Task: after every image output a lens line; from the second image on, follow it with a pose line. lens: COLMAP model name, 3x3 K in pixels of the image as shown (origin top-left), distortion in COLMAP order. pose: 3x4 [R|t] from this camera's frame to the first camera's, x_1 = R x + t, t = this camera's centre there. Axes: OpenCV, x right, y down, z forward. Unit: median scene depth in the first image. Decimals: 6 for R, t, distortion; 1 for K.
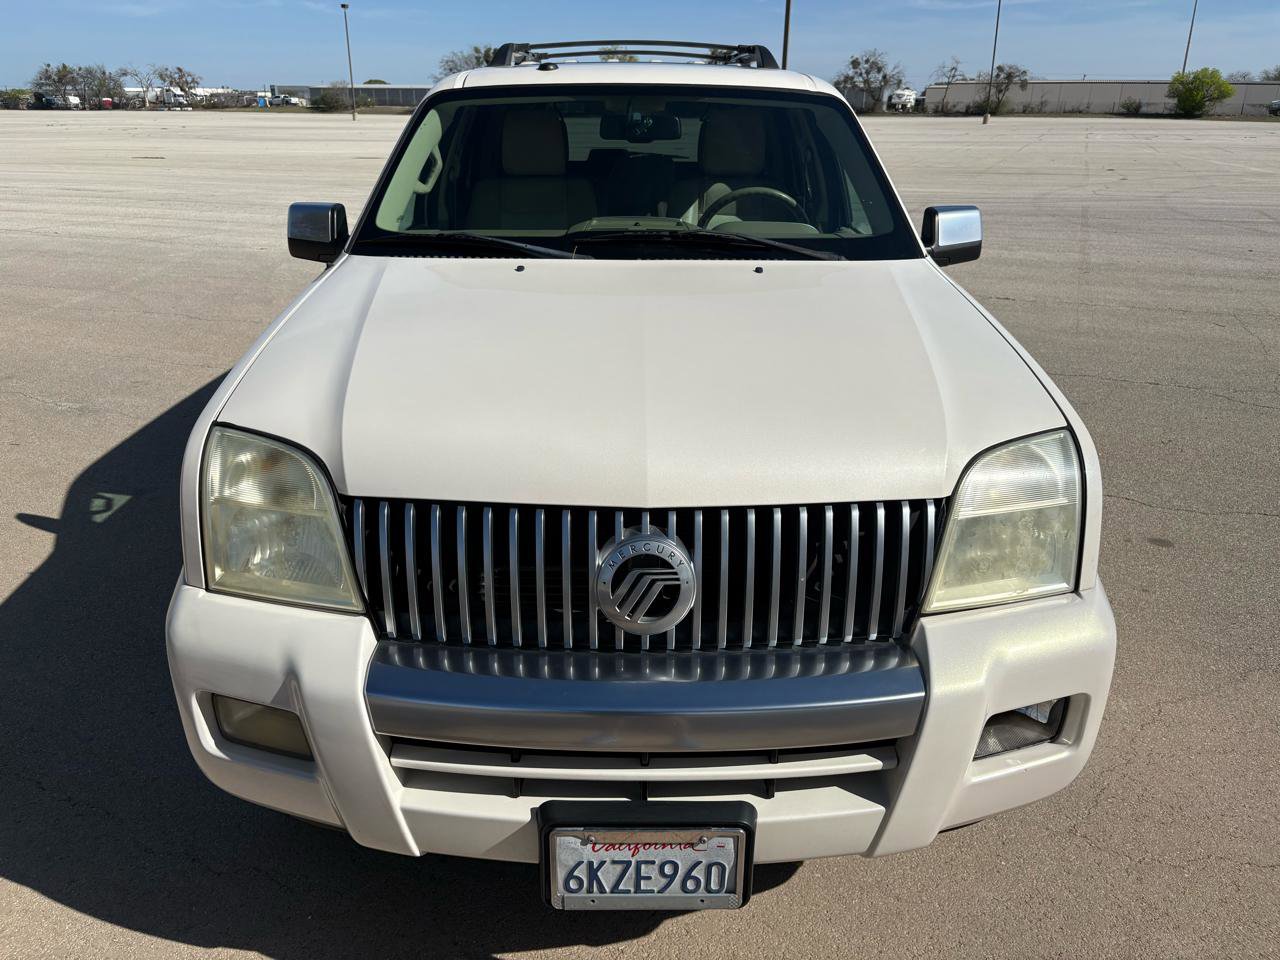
lens RADIAL K [[1004.5, 0, 640.0], [0, 1004.5, 480.0], [0, 0, 1]] dist [0.068449, -0.091038]
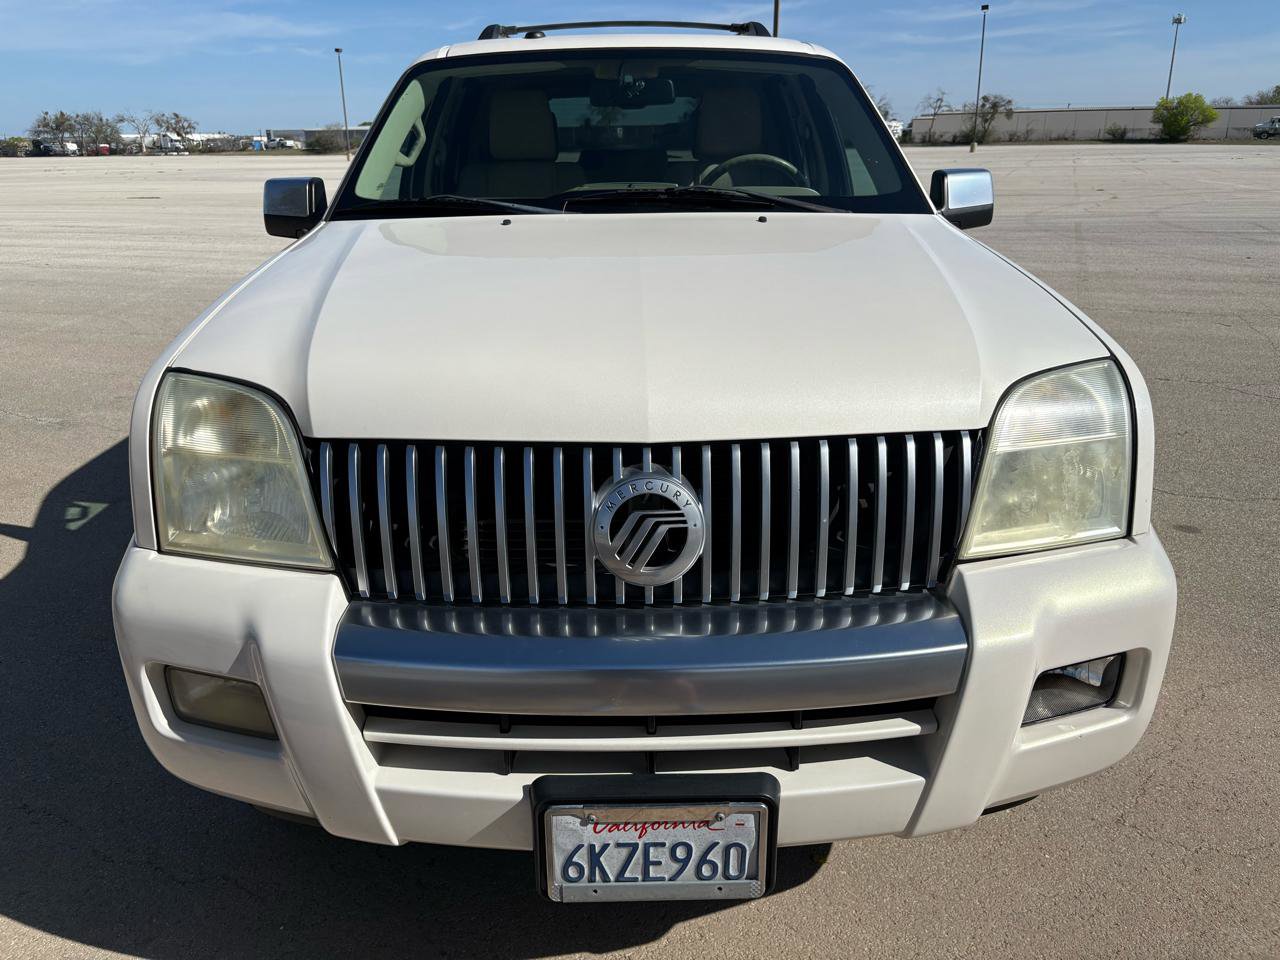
lens RADIAL K [[998.4, 0, 635.5], [0, 998.4, 480.3], [0, 0, 1]] dist [0.062758, -0.084750]
pose [[0.999826, -0.018635, -0.001150, -0.003563], [0.018577, 0.999092, -0.038354, 0.083915], [0.001863, 0.038326, 0.999264, 0.103445]]
